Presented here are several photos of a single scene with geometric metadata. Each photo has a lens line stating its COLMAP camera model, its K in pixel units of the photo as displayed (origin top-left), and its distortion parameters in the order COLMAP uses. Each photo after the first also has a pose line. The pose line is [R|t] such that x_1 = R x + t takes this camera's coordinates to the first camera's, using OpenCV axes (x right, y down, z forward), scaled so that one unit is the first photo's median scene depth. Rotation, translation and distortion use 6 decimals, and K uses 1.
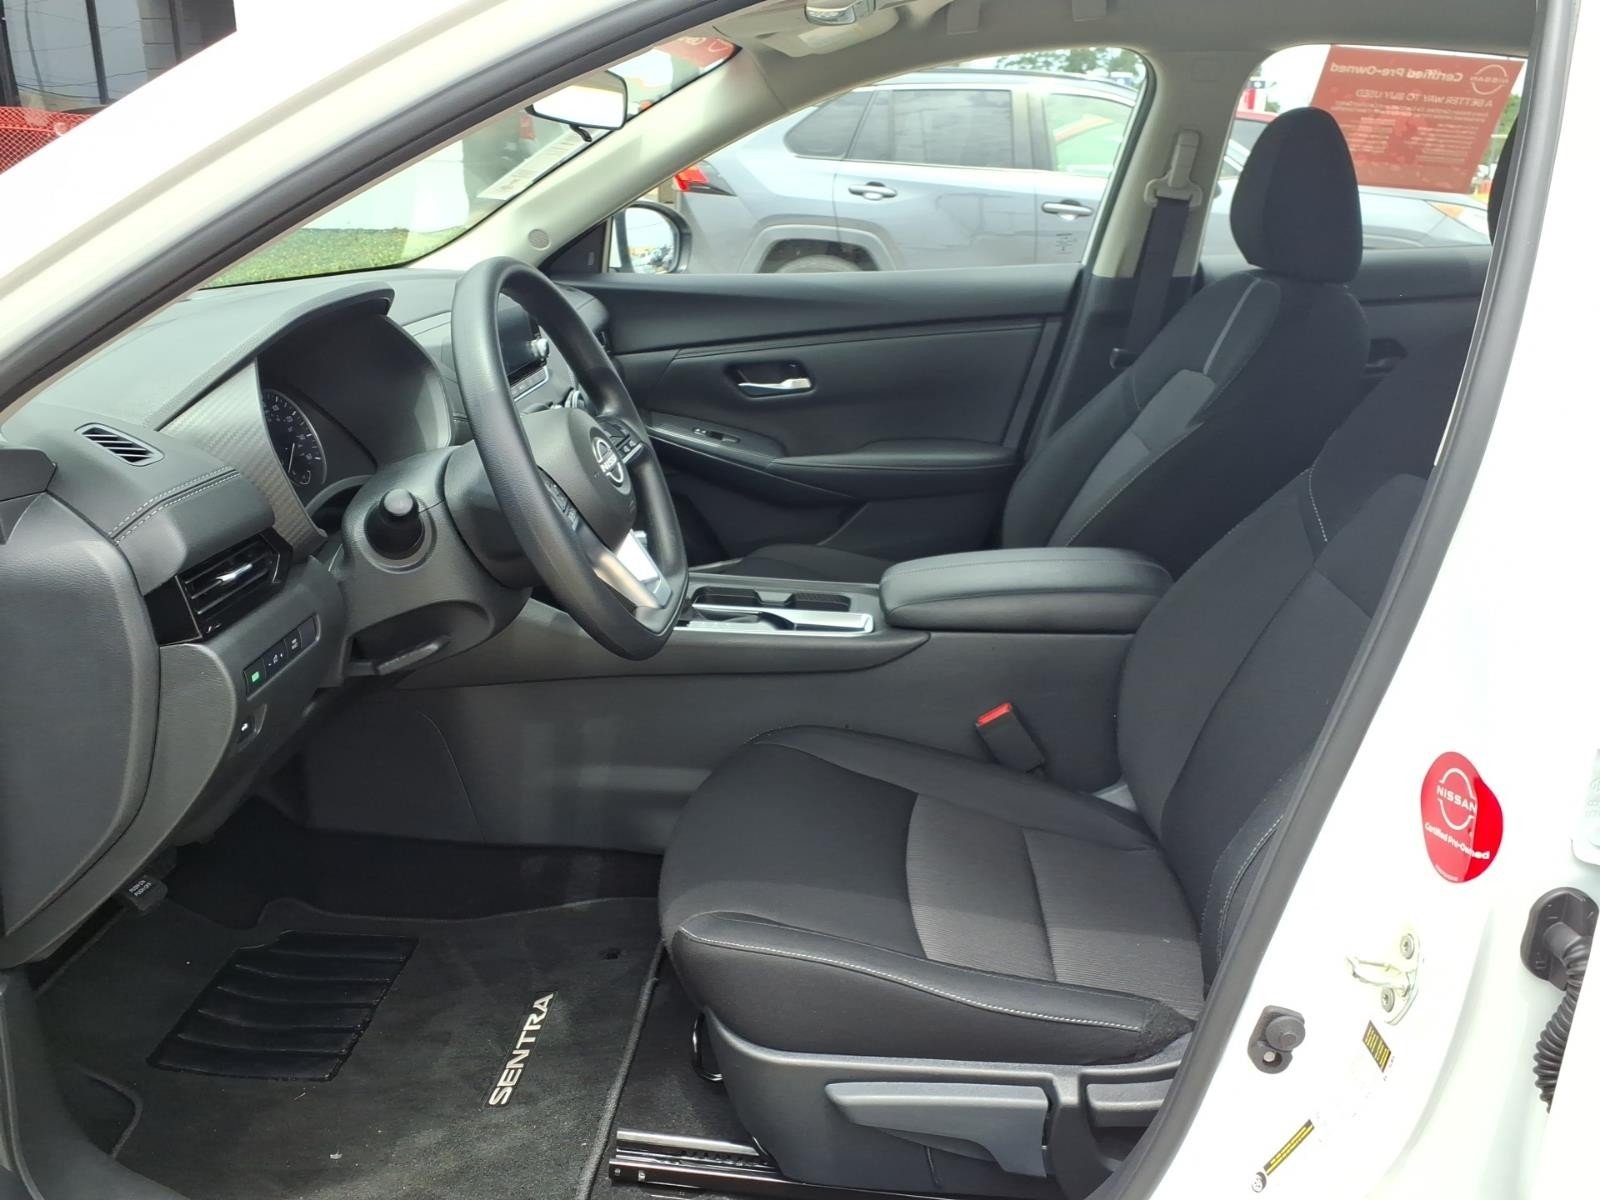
lens RADIAL K [[1555.4, 0, 800.0], [0, 1555.4, 600.0], [0, 0, 1]] dist [0.103221, -0.215939]
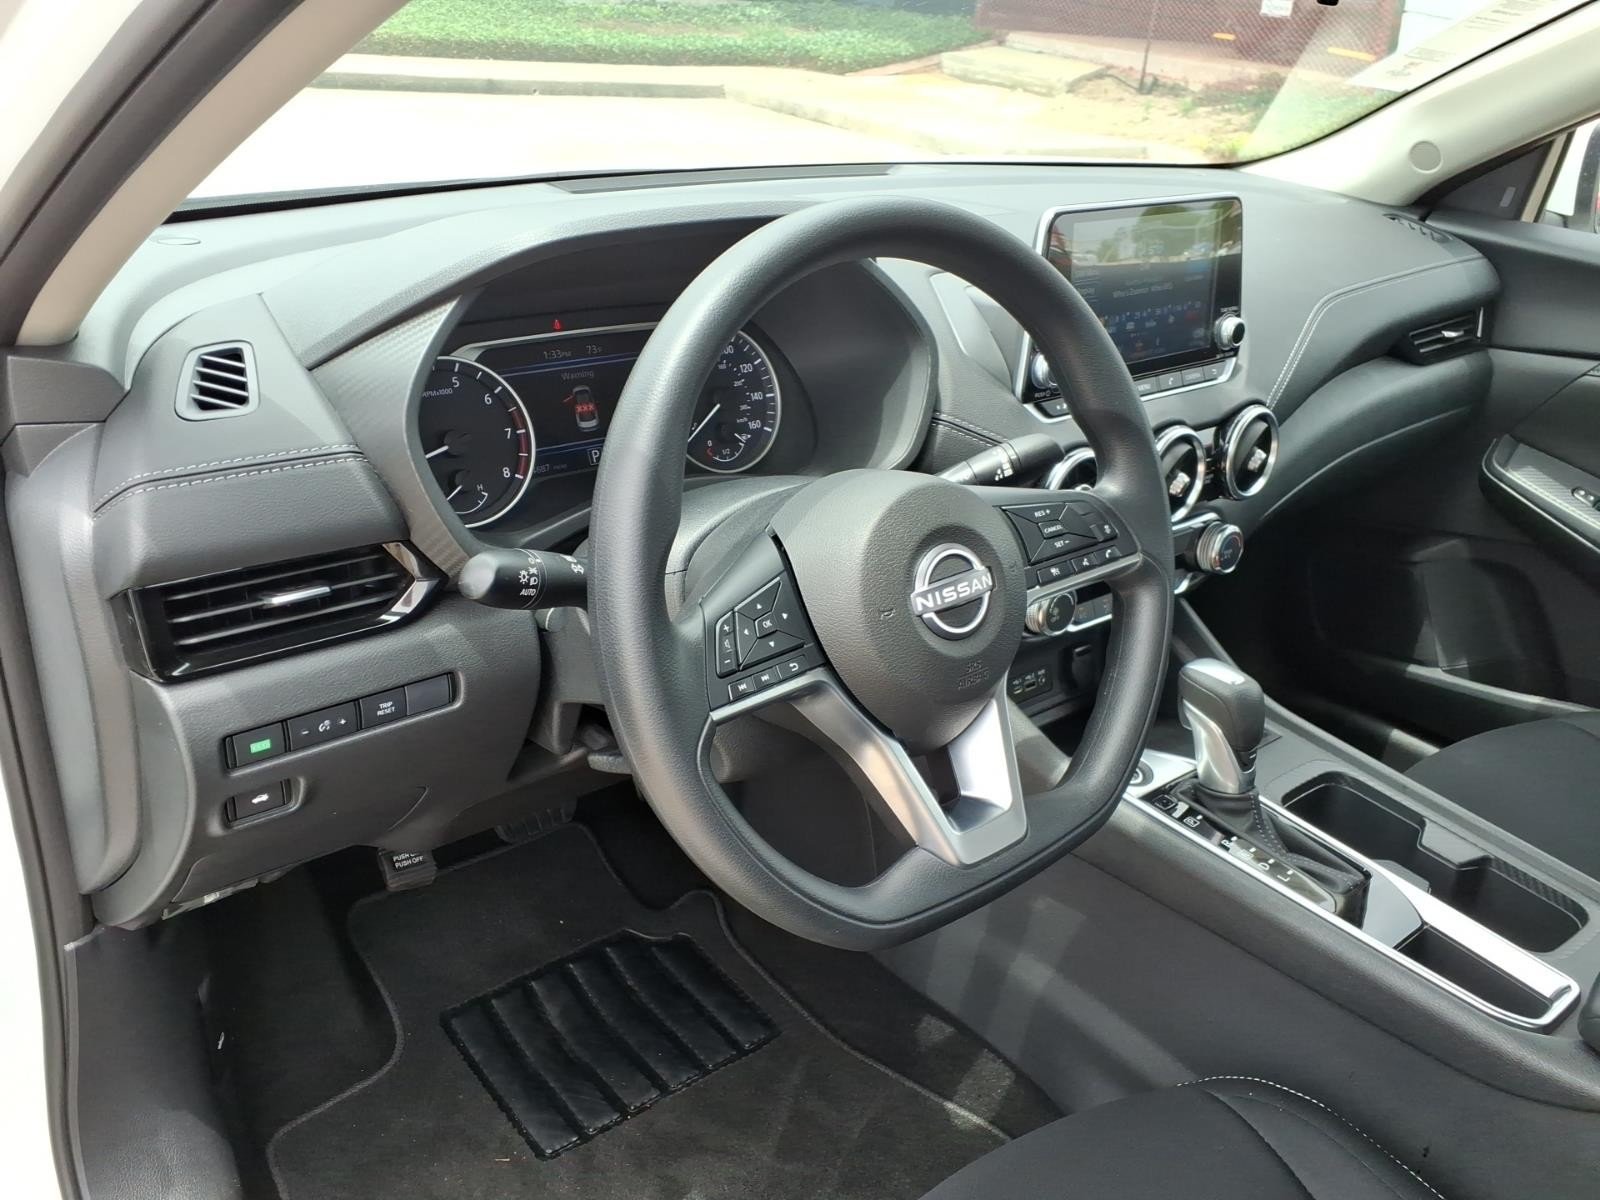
lens RADIAL K [[1285.7, 0, 799.3], [0, 1285.7, 575.8], [0, 0, 1]] dist [0.070974, -0.103006]
pose [[0.649832, 0.350781, -0.674293, 0.135838], [-0.260393, 0.936195, 0.236082, -0.171500], [0.714083, 0.022167, 0.699710, 0.584324]]
